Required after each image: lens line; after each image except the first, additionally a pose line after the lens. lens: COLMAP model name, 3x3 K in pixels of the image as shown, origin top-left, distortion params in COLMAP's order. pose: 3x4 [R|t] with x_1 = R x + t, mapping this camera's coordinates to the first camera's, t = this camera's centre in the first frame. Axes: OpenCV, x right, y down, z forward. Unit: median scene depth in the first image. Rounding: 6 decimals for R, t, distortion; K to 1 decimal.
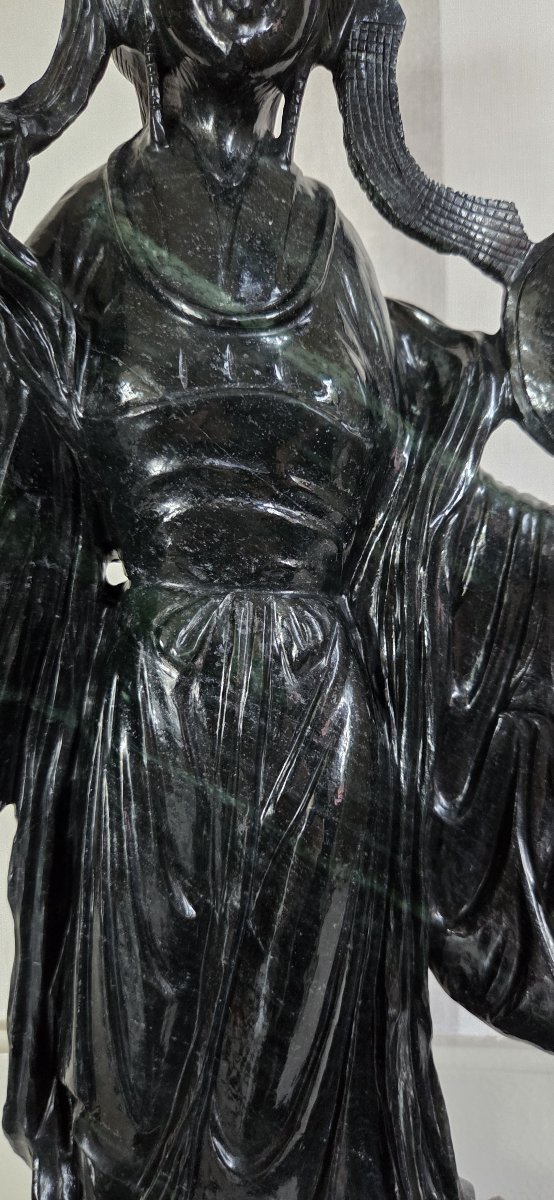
lens RADIAL K [[752.0, 0, 270.7], [0, 752.0, 607.8], [0, 0, 1]] dist [0.003066, -0.023761]
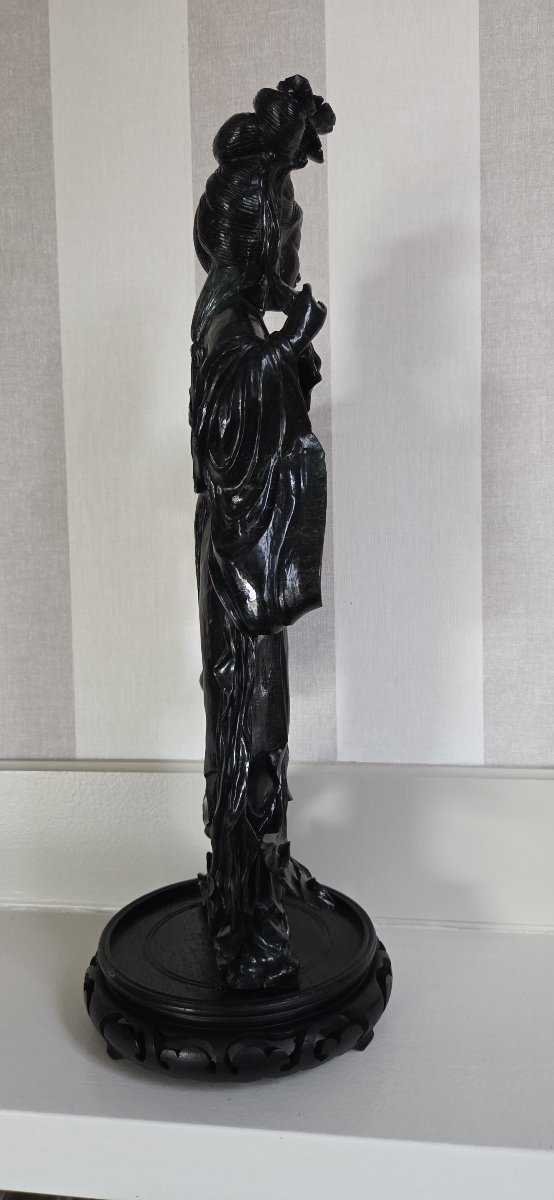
lens RADIAL K [[752.0, 0, 277.0], [0, 752.0, 609.2], [0, 0, 1]] dist [0.003066, -0.023761]
pose [[0.999464, 0.004052, -0.032473, 0.258830], [-0.002630, 0.999041, 0.043702, 0.171162], [0.032619, -0.043593, 0.998517, -1.444440]]
